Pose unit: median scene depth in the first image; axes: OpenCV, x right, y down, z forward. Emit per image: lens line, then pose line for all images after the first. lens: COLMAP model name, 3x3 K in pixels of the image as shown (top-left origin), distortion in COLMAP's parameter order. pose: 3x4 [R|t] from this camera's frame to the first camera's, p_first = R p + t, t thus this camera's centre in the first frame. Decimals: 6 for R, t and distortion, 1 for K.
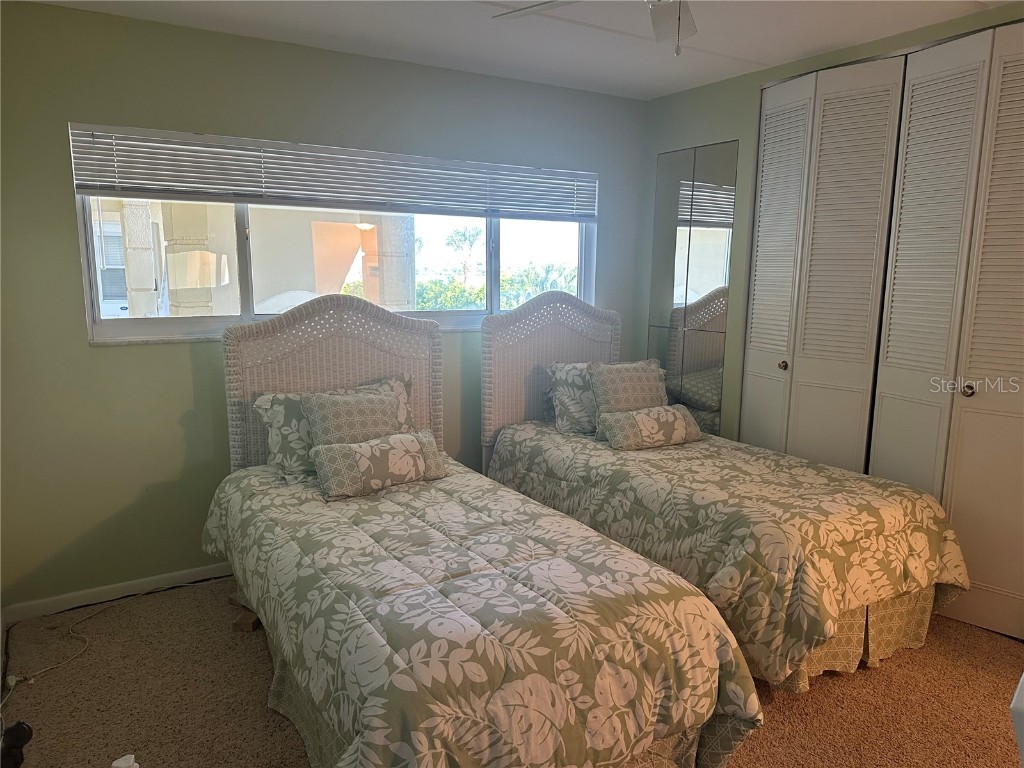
lens RADIAL K [[712.9, 0, 508.7], [0, 712.9, 385.9], [0, 0, 1]] dist [0.111834, -0.127409]
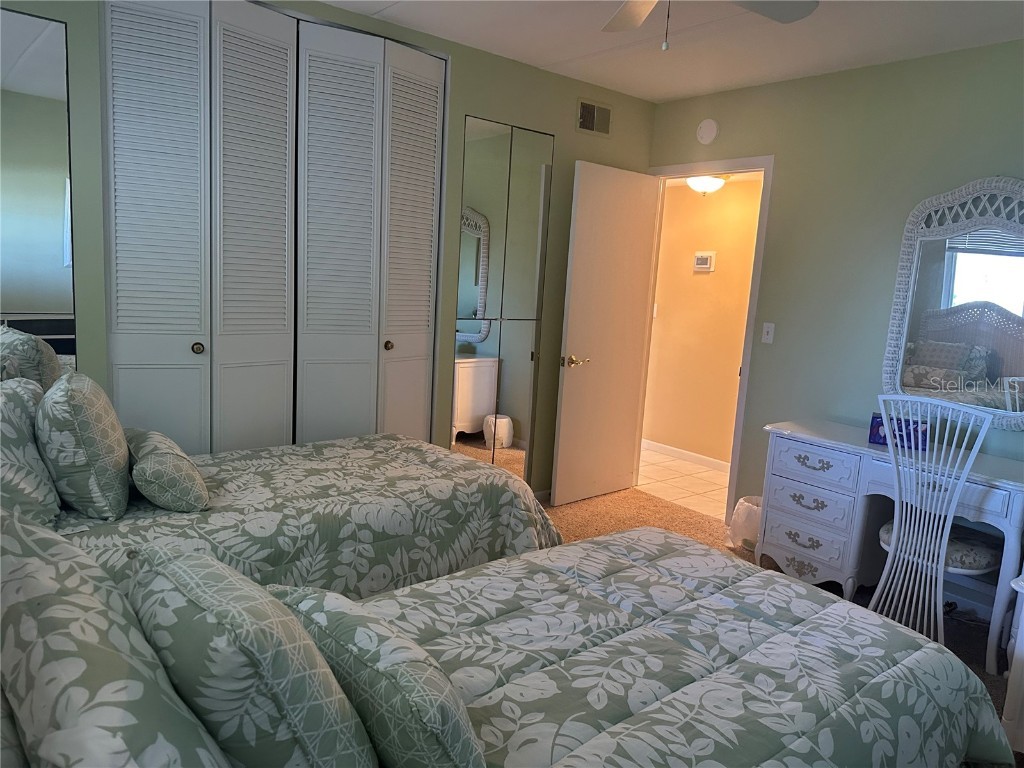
lens RADIAL K [[724.0, 0, 513.1], [0, 724.0, 370.1], [0, 0, 1]] dist [0.086872, -0.060720]
pose [[-0.136725, -0.158749, 0.977806, -0.660410], [0.094216, 0.980517, 0.172364, -0.156357], [-0.986118, 0.115691, -0.119105, 1.052093]]
